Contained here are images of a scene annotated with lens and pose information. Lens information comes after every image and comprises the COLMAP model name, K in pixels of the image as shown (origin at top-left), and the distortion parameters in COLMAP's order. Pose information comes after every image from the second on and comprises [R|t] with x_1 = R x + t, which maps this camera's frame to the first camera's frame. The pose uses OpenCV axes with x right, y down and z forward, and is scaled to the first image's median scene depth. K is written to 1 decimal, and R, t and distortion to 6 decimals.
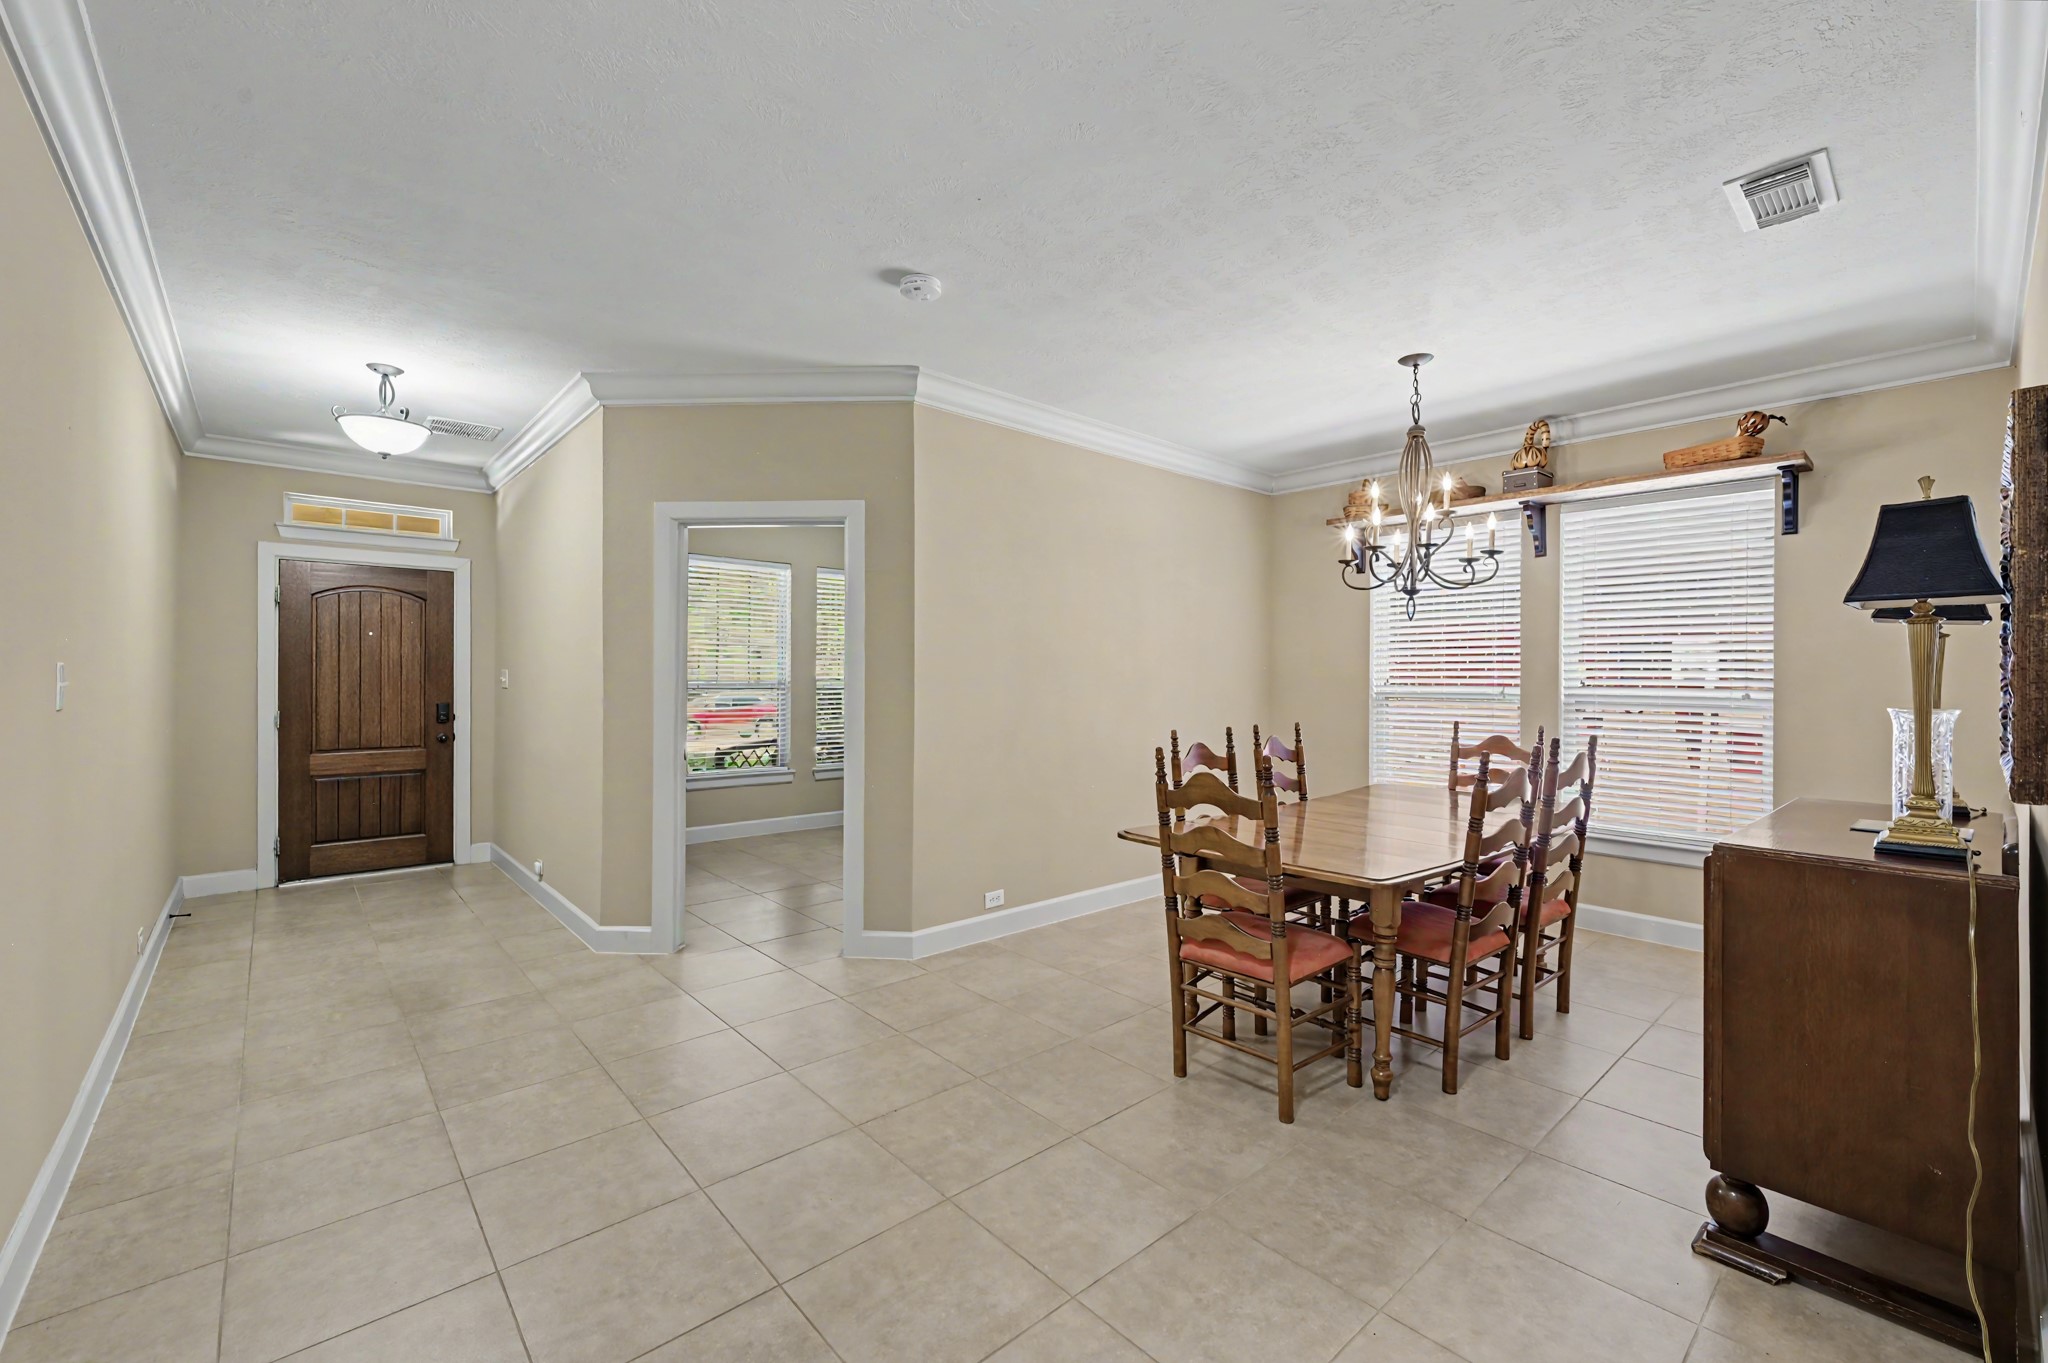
lens RADIAL K [[852.7, 0, 1034.6], [0, 852.7, 671.1], [0, 0, 1]] dist [-0.007078, 0.000015]
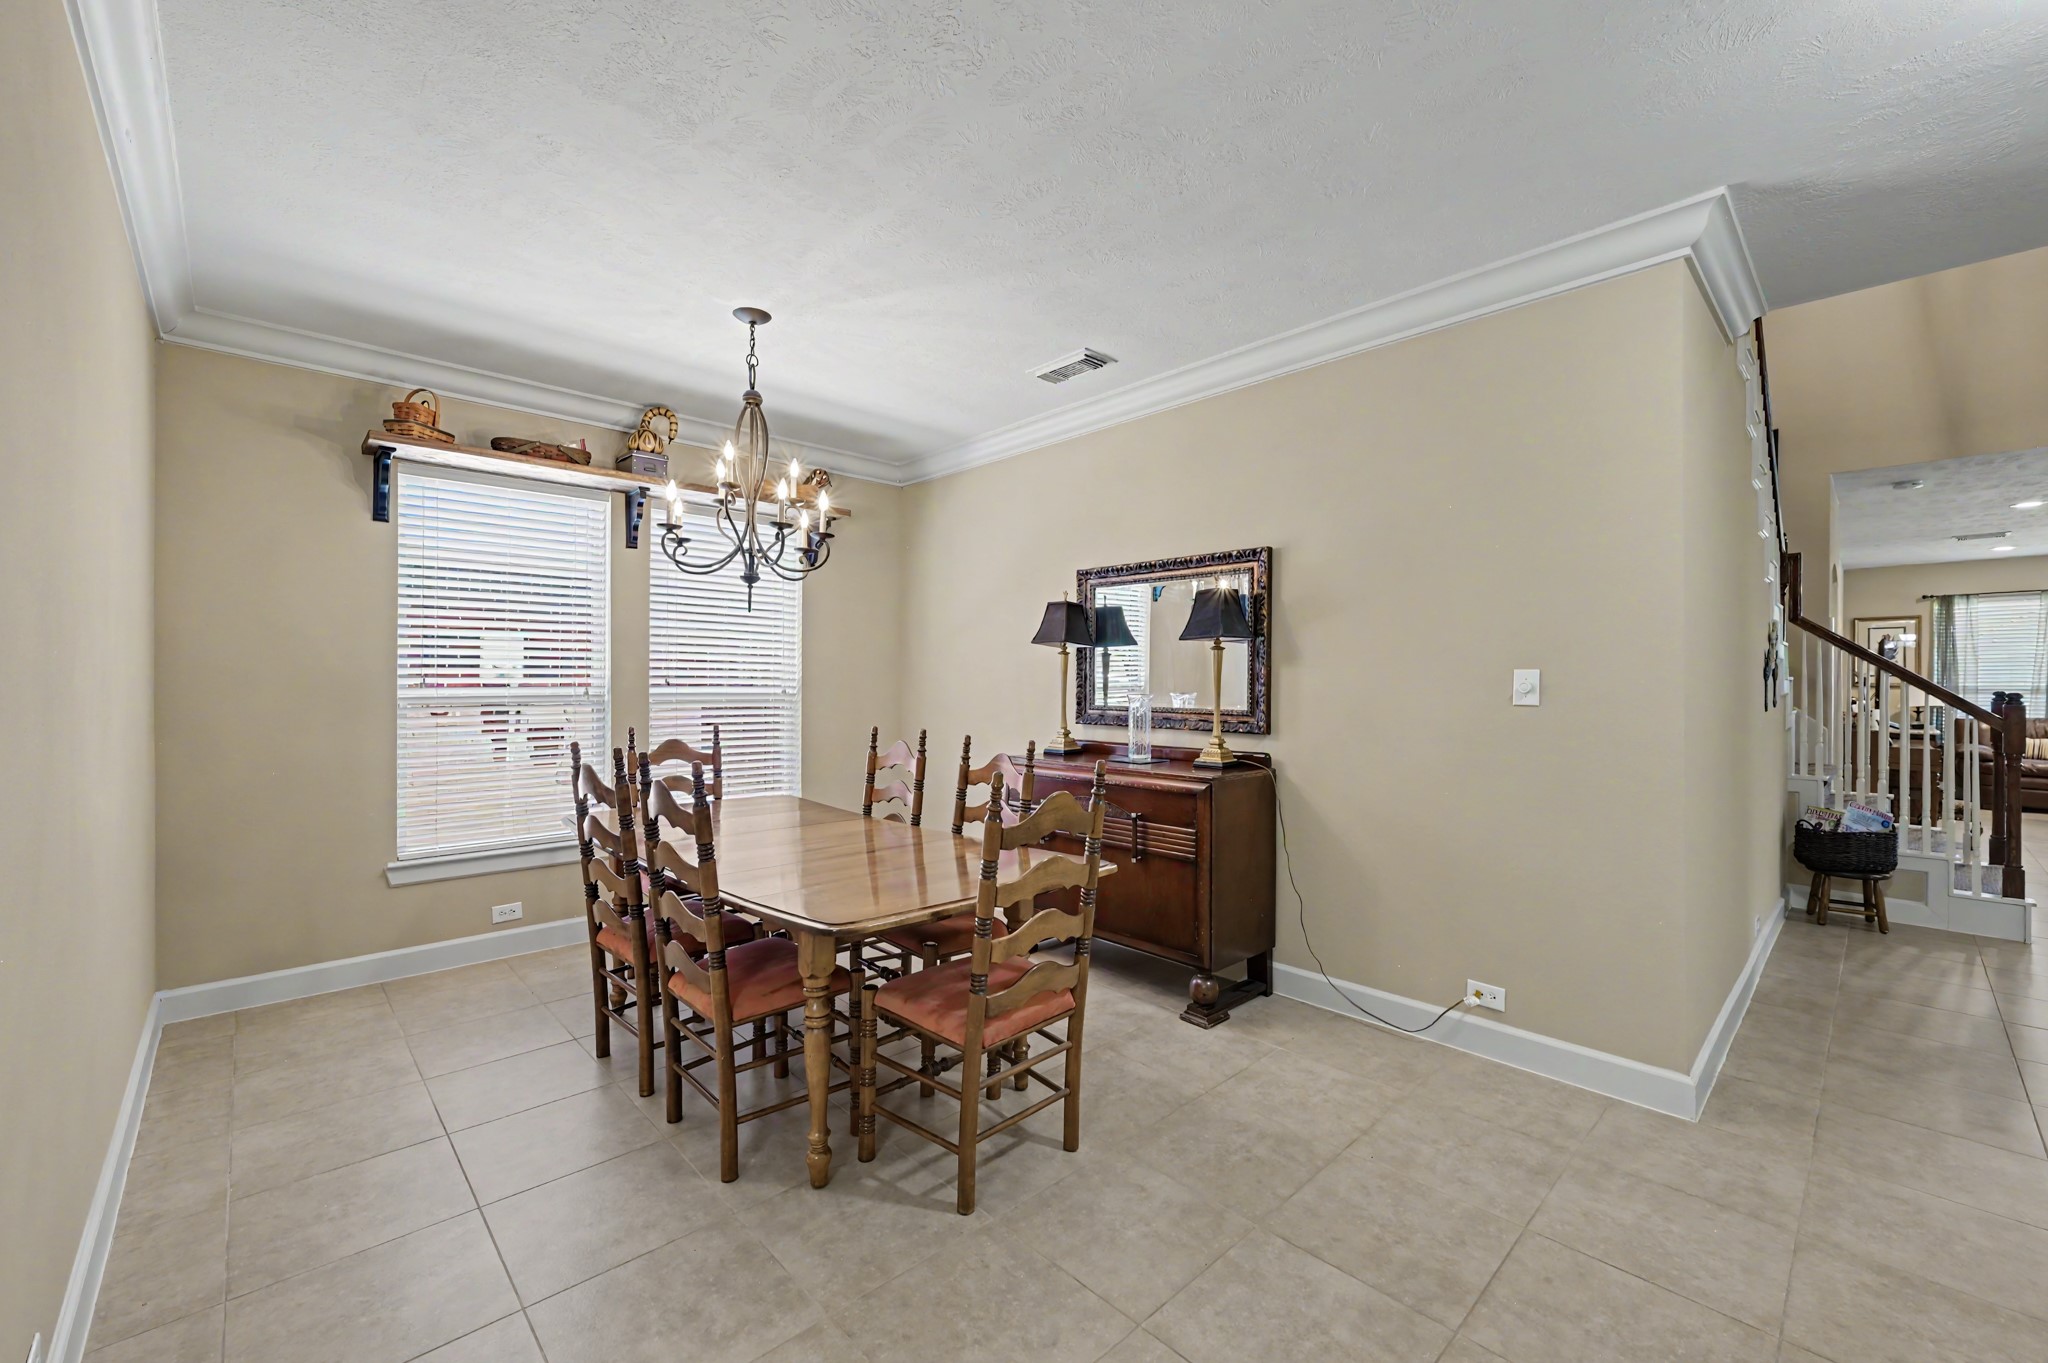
lens RADIAL K [[830.3, 0, 1017.5], [0, 830.3, 675.8], [0, 0, 1]] dist [-0.001129, 0.001105]
pose [[-0.031892, 0.000731, 0.999491, -0.474424], [-0.008925, 0.999960, -0.001017, 0.006368], [-0.999451, -0.008952, -0.031884, 0.837999]]
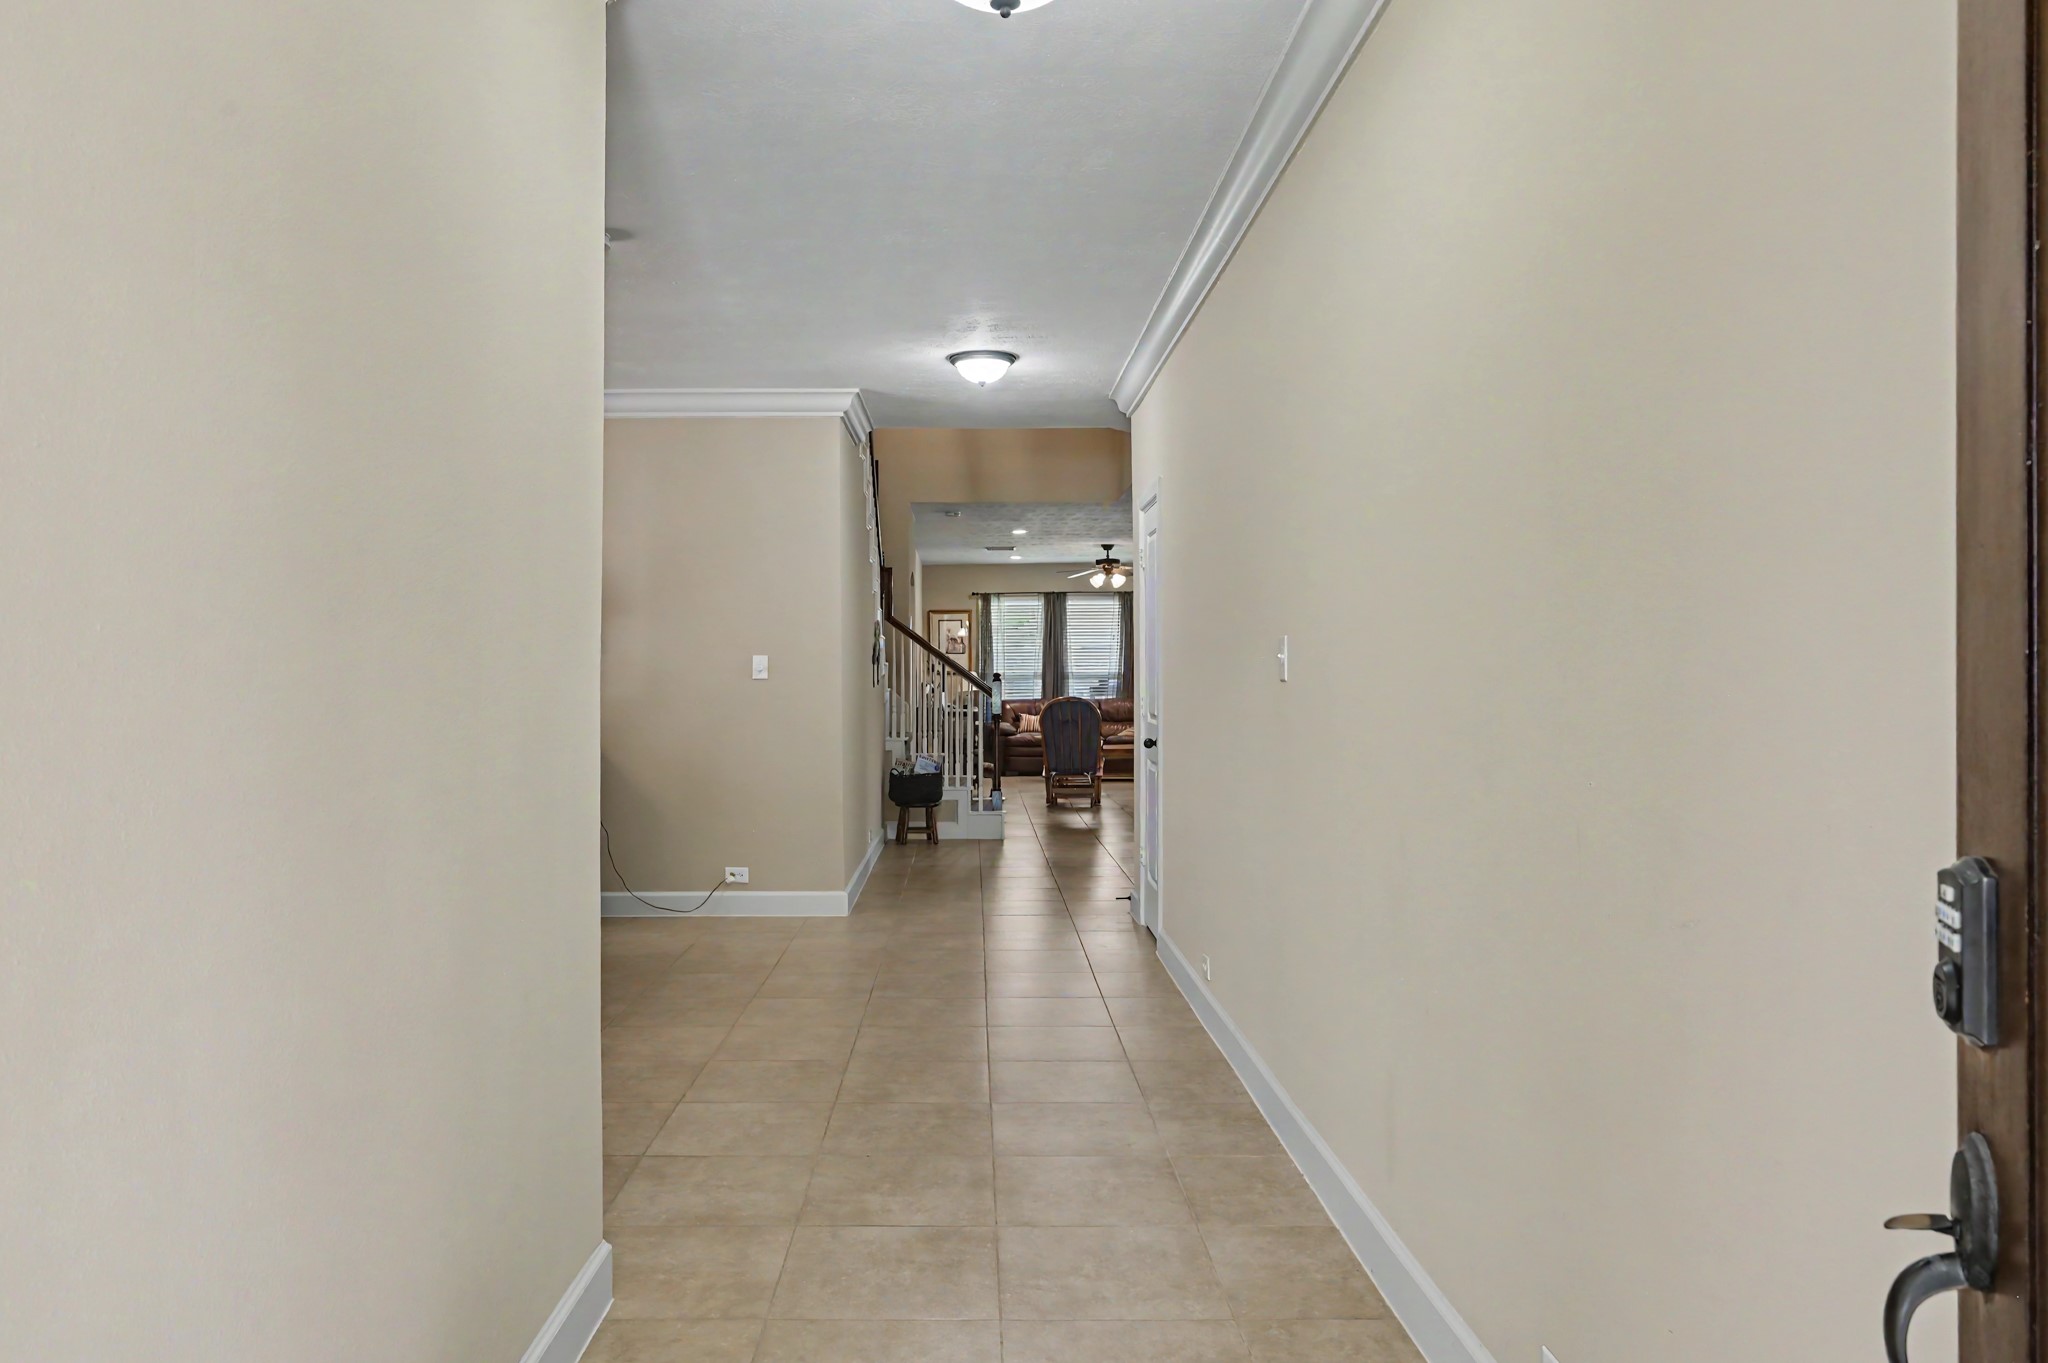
lens RADIAL K [[1406.3, 0, 1023.4], [0, 1406.3, 679.0], [0, 0, 1]] dist [0.000102, 0.000058]
pose [[-0.770387, -0.003276, 0.637569, -1.373939], [-0.002906, 0.999994, 0.001626, 0.026198], [-0.637570, -0.000600, -0.770392, 1.733951]]
